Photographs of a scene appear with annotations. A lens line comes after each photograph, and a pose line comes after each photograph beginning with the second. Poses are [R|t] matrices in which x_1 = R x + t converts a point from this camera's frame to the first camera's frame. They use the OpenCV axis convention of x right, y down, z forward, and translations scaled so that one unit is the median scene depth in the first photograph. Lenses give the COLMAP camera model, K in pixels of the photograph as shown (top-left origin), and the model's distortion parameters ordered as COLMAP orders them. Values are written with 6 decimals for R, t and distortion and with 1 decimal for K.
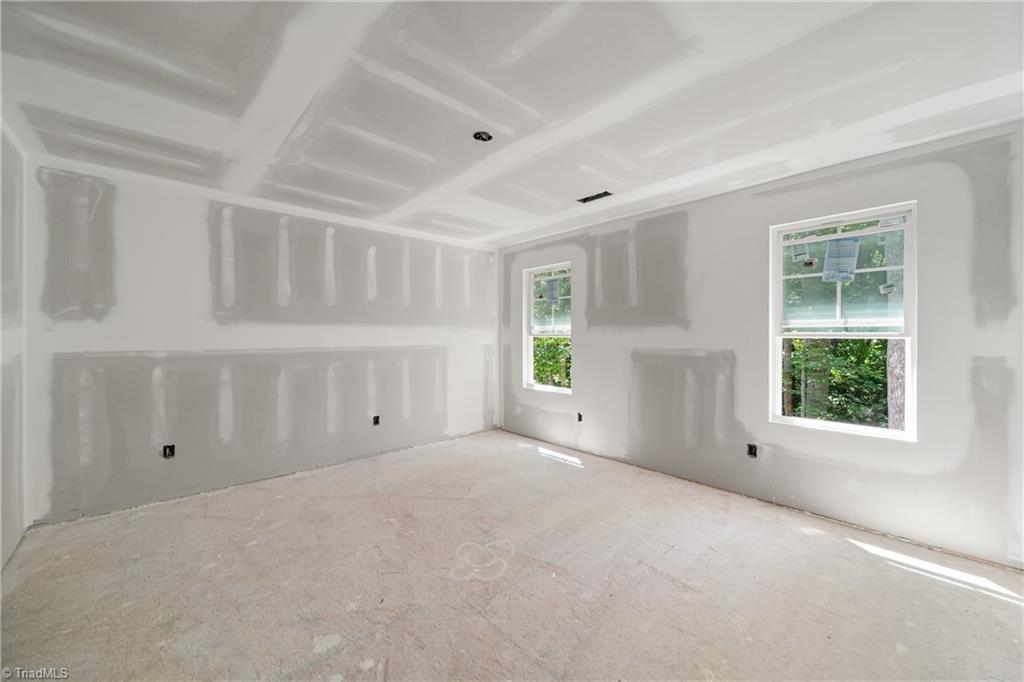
lens RADIAL K [[390.3, 0, 521.2], [0, 390.3, 338.2], [0, 0, 1]] dist [0.002101, -0.000092]
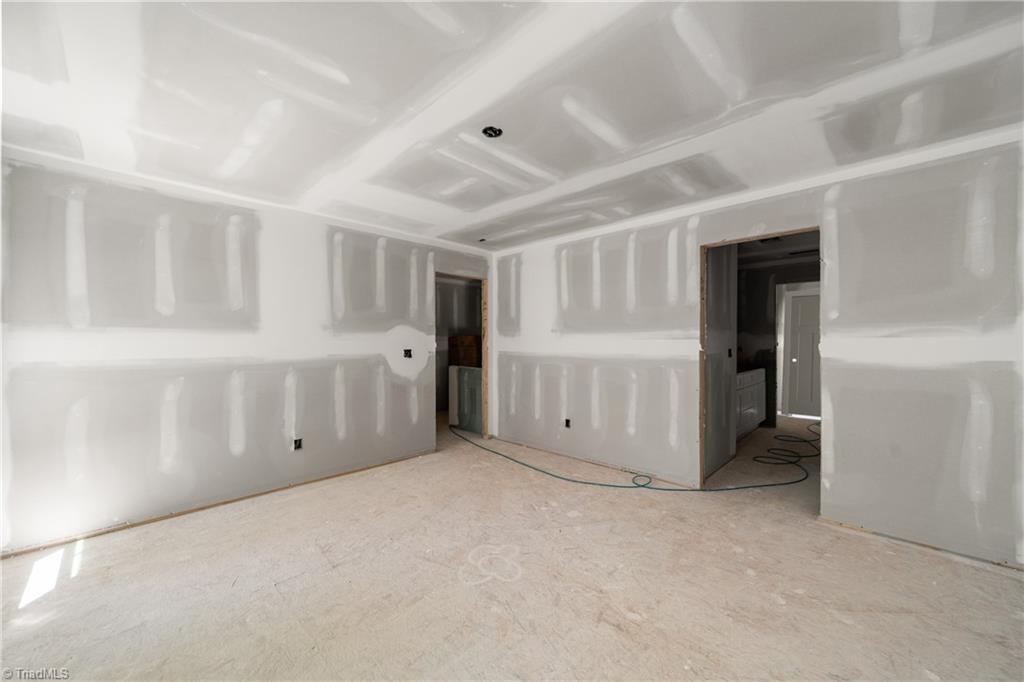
lens RADIAL K [[390.3, 0, 521.2], [0, 390.3, 338.2], [0, 0, 1]] dist [0.002101, -0.000092]
pose [[-0.998817, 0.001518, -0.048605, -0.126410], [0.001602, 0.999997, -0.001697, -0.015347], [0.048602, -0.001773, -0.998817, 2.027589]]
